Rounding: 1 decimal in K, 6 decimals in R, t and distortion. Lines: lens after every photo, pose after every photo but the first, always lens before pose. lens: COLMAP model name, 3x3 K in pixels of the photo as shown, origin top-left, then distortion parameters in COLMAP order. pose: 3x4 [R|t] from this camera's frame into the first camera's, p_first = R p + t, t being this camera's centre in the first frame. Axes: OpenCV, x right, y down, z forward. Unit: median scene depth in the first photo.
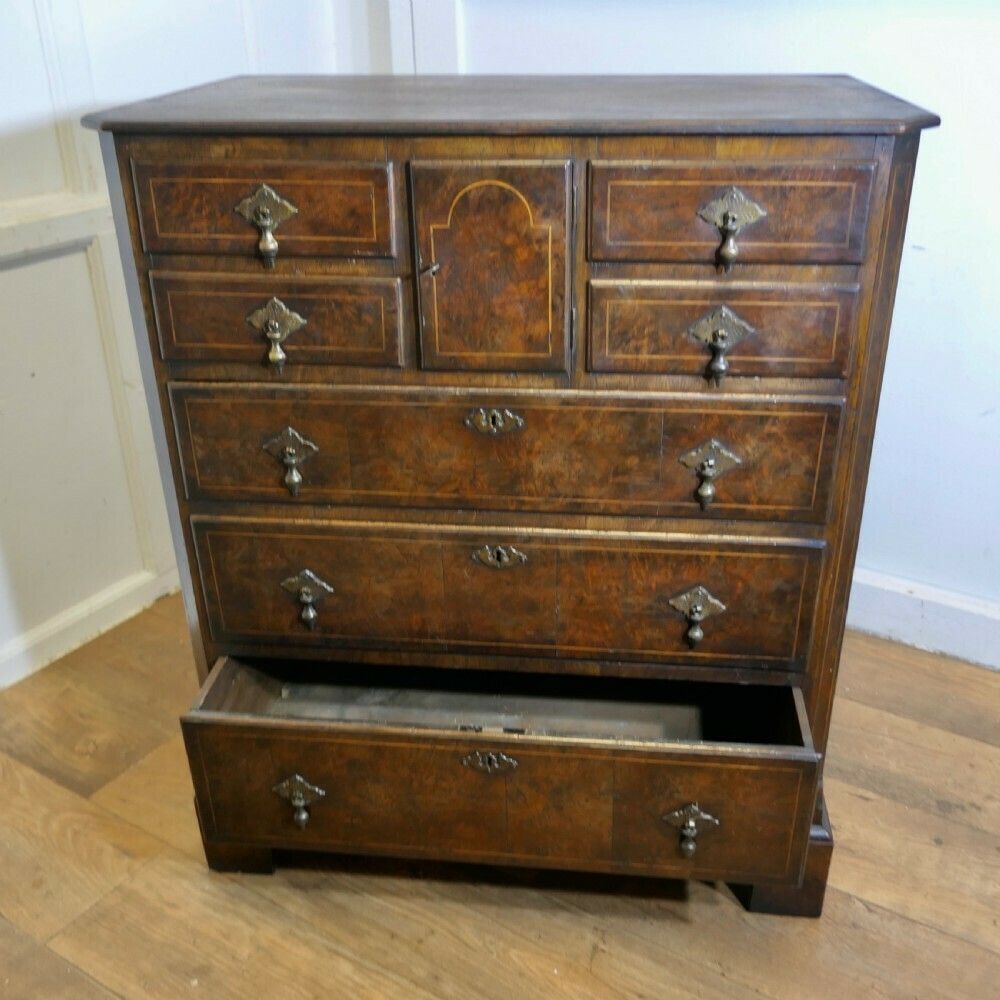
lens RADIAL K [[1115.8, 0, 486.8], [0, 1115.8, 543.4], [0, 0, 1]] dist [-0.012357, -0.012162]
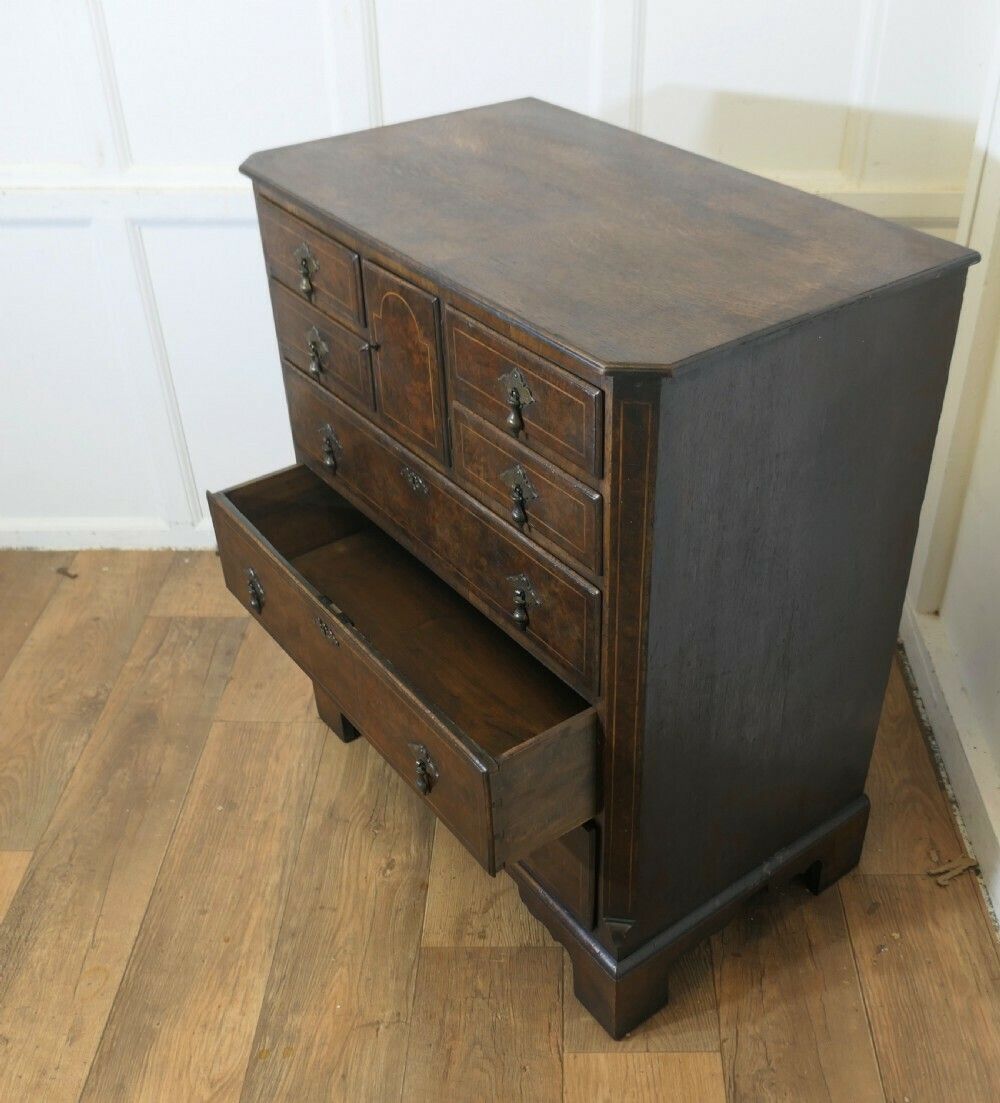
lens RADIAL K [[1193.5, 0, 569.6], [0, 1193.5, 567.8], [0, 0, 1]] dist [-0.019974, -0.008352]
pose [[0.710938, 0.422420, -0.562253, 0.870628], [-0.348845, 0.906033, 0.239607, -0.386314], [0.610635, 0.025793, 0.791492, 0.106656]]
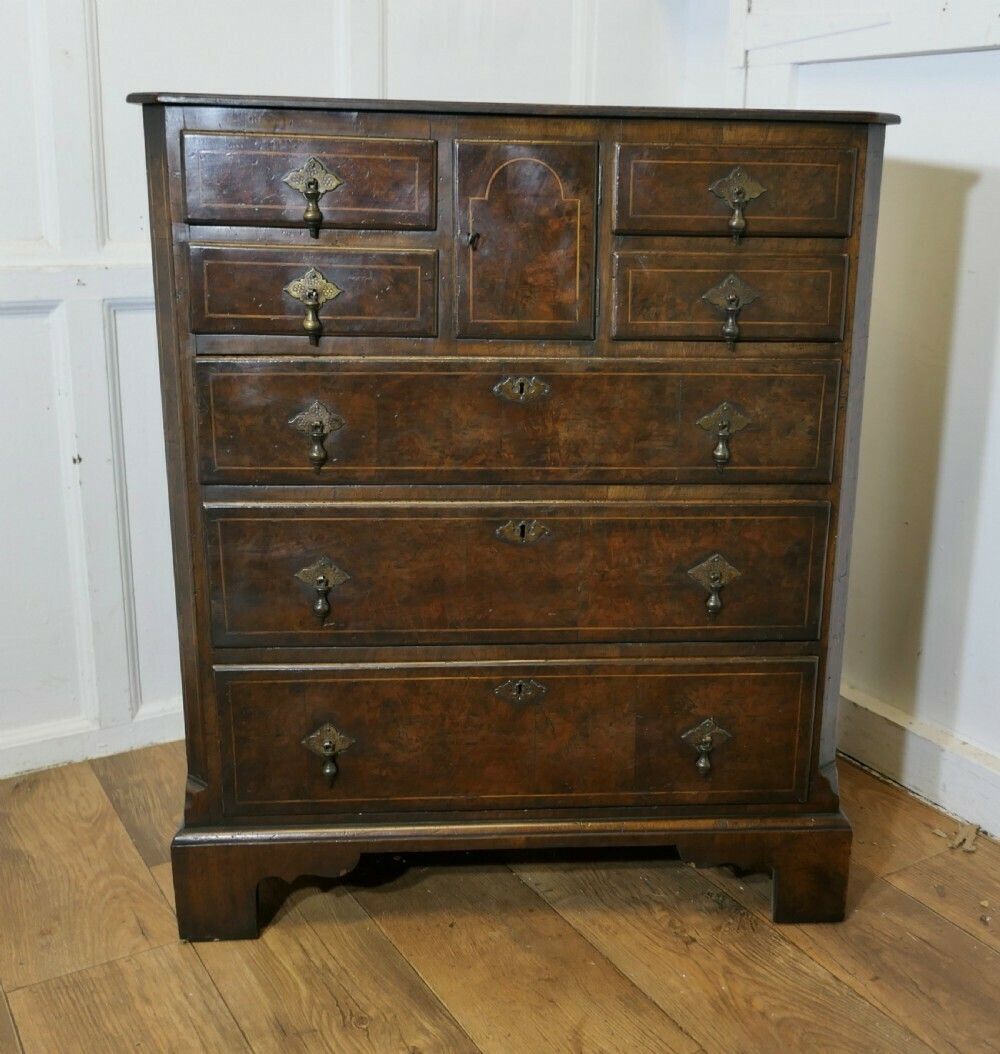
lens RADIAL K [[1222.2, 0, 543.1], [0, 1222.2, 506.7], [0, 0, 1]] dist [-0.012773, -0.006211]
pose [[0.979958, -0.013333, 0.198757, -0.204160], [0.060902, 0.970037, -0.235202, 0.268662], [-0.189665, 0.242593, 0.951407, -0.066542]]
